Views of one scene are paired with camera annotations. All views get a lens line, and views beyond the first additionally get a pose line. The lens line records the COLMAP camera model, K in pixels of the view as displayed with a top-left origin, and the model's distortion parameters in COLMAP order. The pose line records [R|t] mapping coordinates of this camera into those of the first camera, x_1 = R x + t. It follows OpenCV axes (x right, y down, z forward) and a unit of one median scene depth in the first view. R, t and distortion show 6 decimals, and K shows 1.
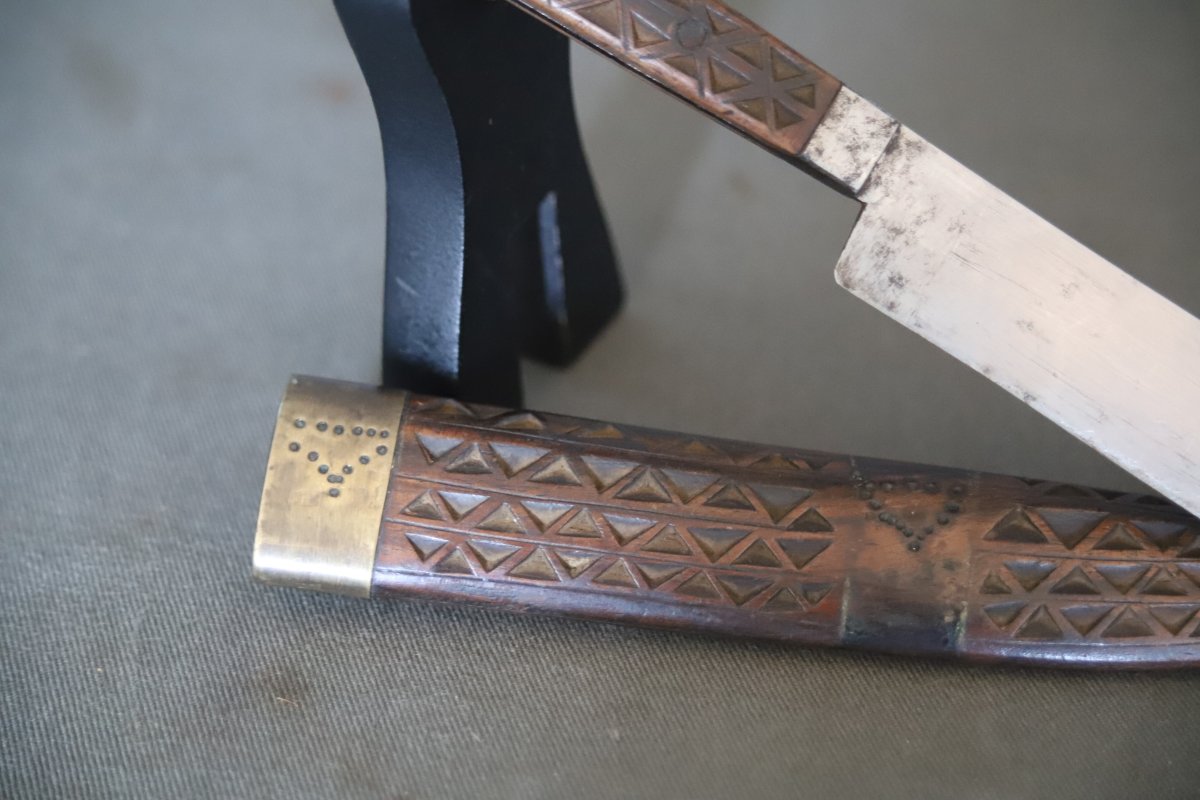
lens RADIAL K [[2336.2, 0, 600.0], [0, 2336.2, 400.0], [0, 0, 1]] dist [0.125030, 0.164189]
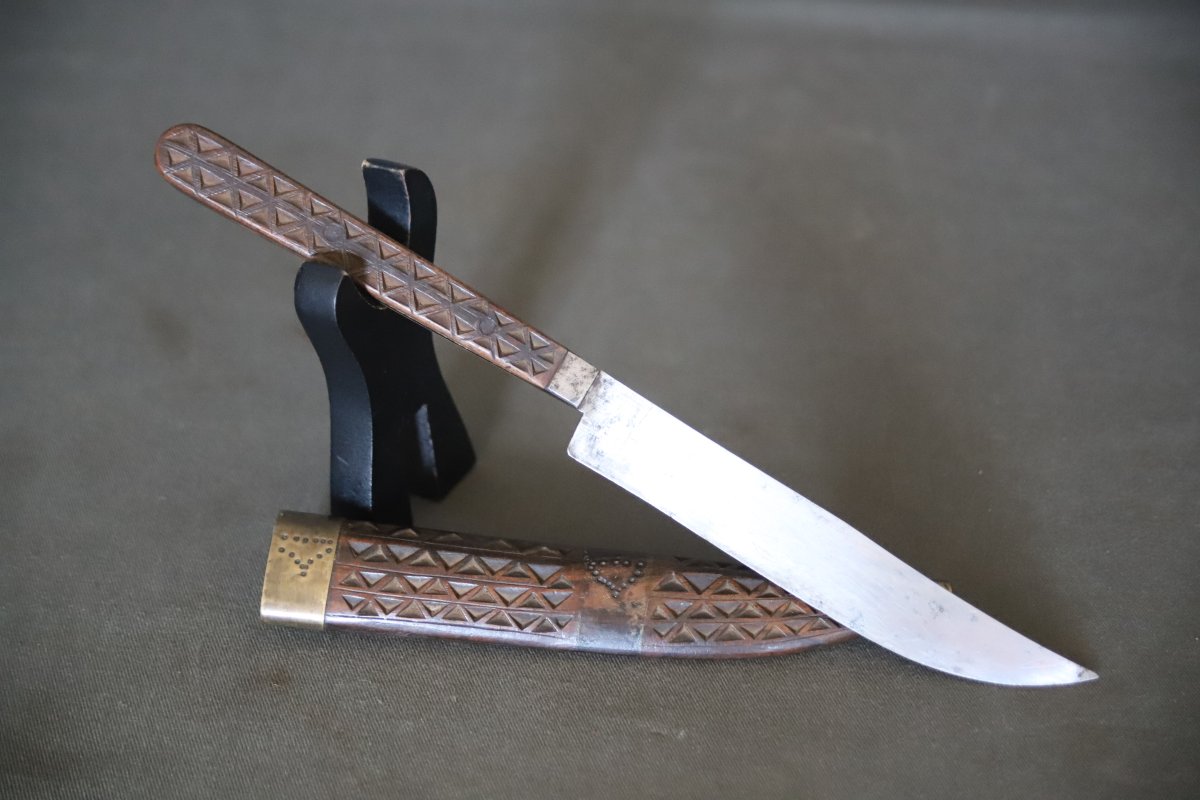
lens RADIAL K [[2336.2, 0, 600.0], [0, 2336.2, 400.0], [0, 0, 1]] dist [0.125030, 0.164189]
pose [[0.999705, -0.023652, -0.005489, 0.136184], [0.023388, 0.998757, -0.044011, -0.011111], [0.006524, 0.043870, 0.999016, -0.867878]]
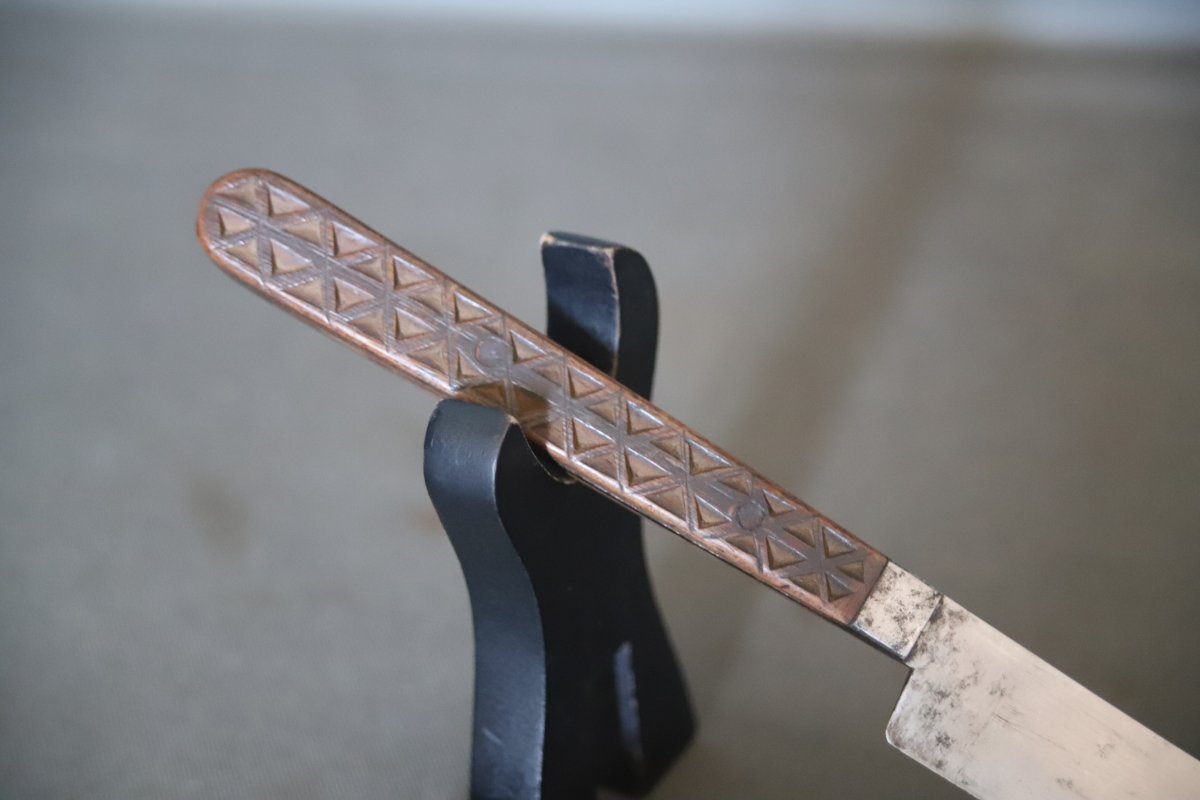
lens RADIAL K [[2336.2, 0, 600.0], [0, 2336.2, 400.0], [0, 0, 1]] dist [0.125030, 0.164189]
pose [[0.999229, -0.007535, -0.038520, 0.010808], [0.002712, 0.992309, -0.123758, -0.072441], [0.039156, 0.123558, 0.991565, -0.101702]]
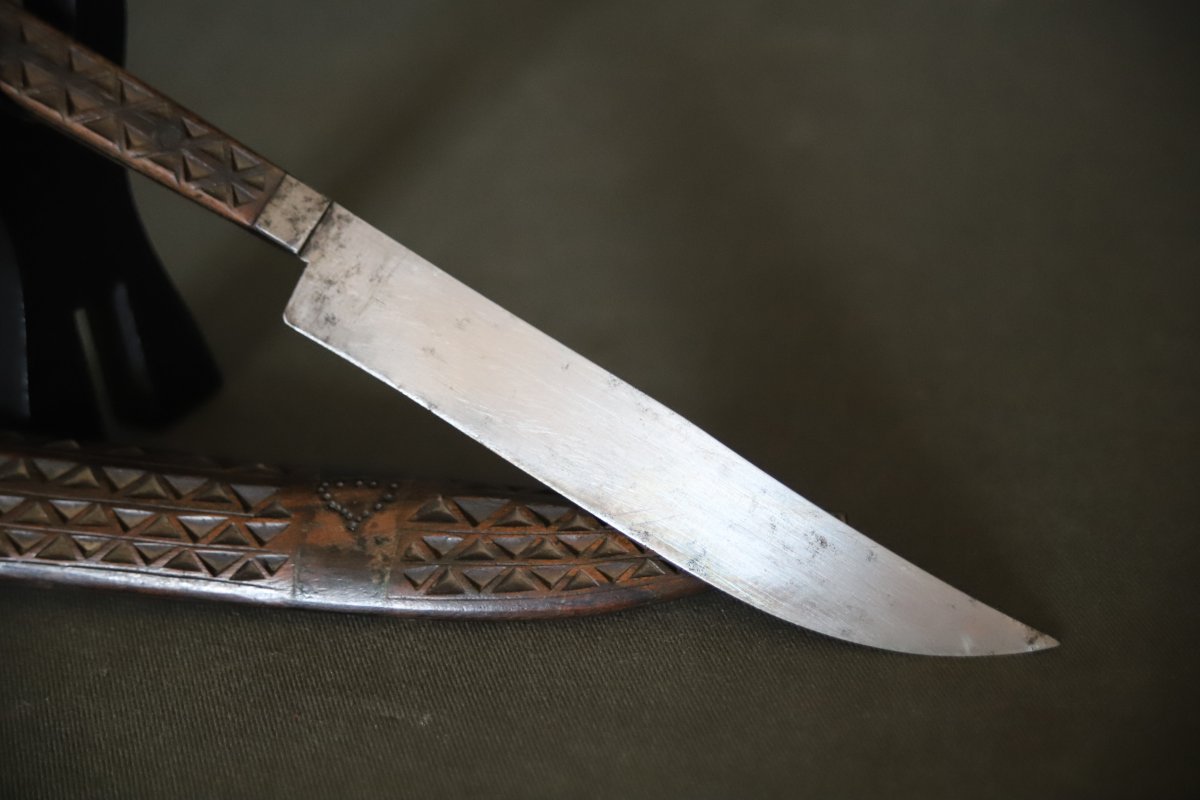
lens RADIAL K [[2336.2, 0, 600.0], [0, 2336.2, 400.0], [0, 0, 1]] dist [0.125030, 0.164189]
pose [[0.996878, -0.027483, -0.074016, 0.367004], [0.016470, 0.989223, -0.145485, 0.182790], [0.077216, 0.143812, 0.986588, -0.262397]]
